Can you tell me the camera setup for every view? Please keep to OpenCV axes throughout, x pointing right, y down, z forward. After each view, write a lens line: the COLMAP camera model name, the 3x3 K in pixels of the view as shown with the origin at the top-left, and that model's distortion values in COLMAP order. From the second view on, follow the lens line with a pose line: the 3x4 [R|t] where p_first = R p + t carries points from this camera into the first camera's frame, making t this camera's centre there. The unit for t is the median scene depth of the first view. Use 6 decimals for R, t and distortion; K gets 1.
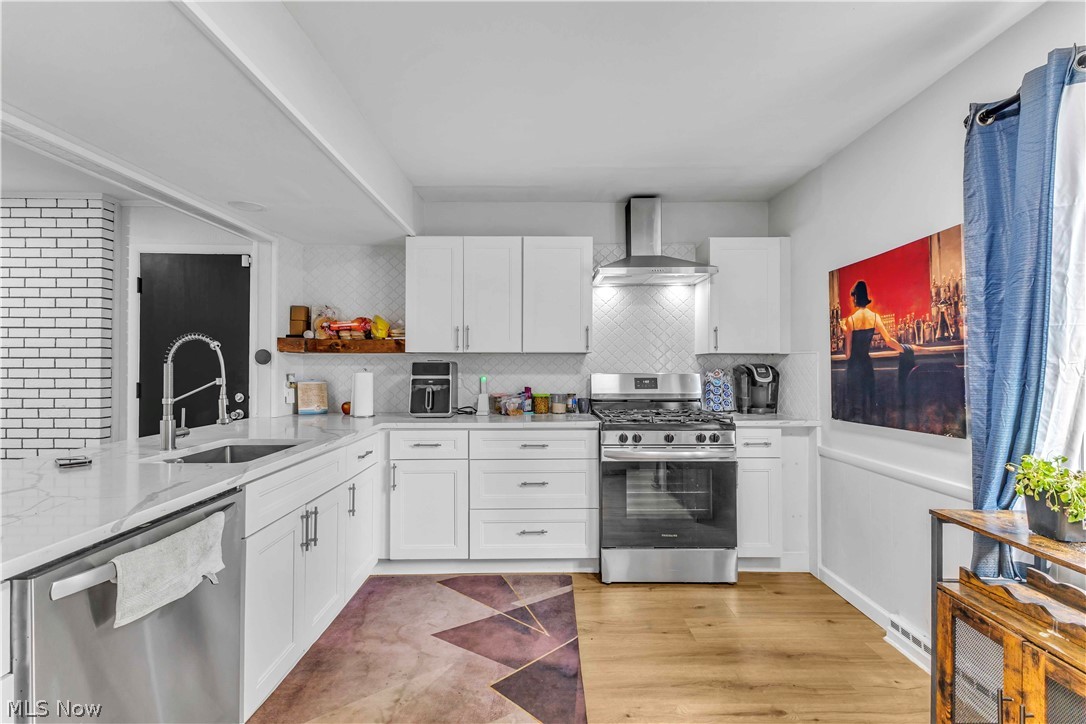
lens RADIAL K [[467.9, 0, 539.5], [0, 467.9, 360.0], [0, 0, 1]] dist [0.011004, -0.003108]
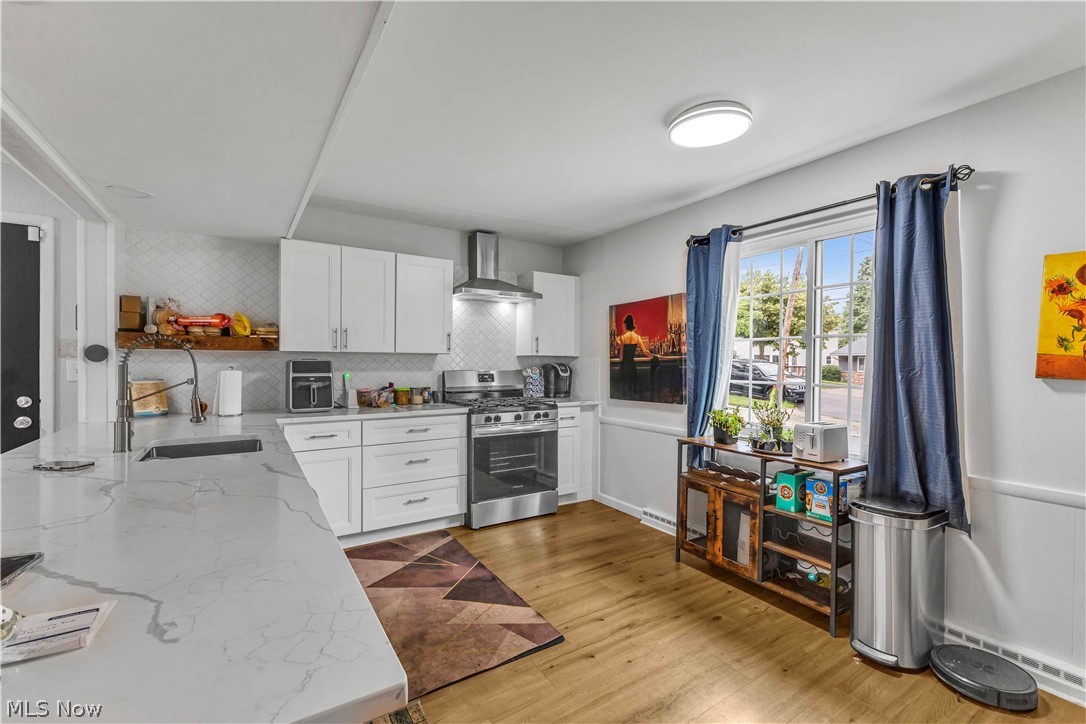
lens RADIAL K [[467.9, 0, 539.5], [0, 467.9, 360.0], [0, 0, 1]] dist [0.011004, -0.003108]
pose [[0.847845, 0.007516, 0.530192, -0.394684], [-0.014344, 0.999859, 0.008763, -0.015249], [-0.530051, -0.015035, 0.847833, -0.203390]]
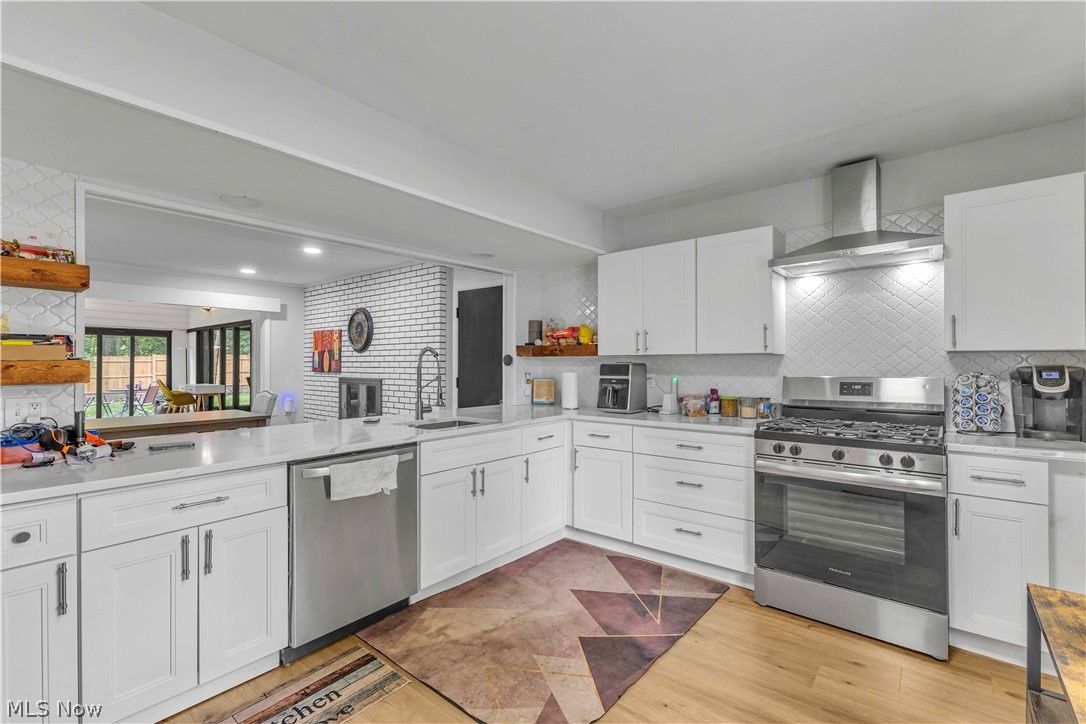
lens RADIAL K [[467.9, 0, 539.5], [0, 467.9, 360.0], [0, 0, 1]] dist [0.011004, -0.003108]
pose [[0.770677, -0.006762, -0.637191, 0.385145], [0.008074, 0.999967, -0.000846, -0.005800], [0.637175, -0.004493, 0.770706, 0.014397]]
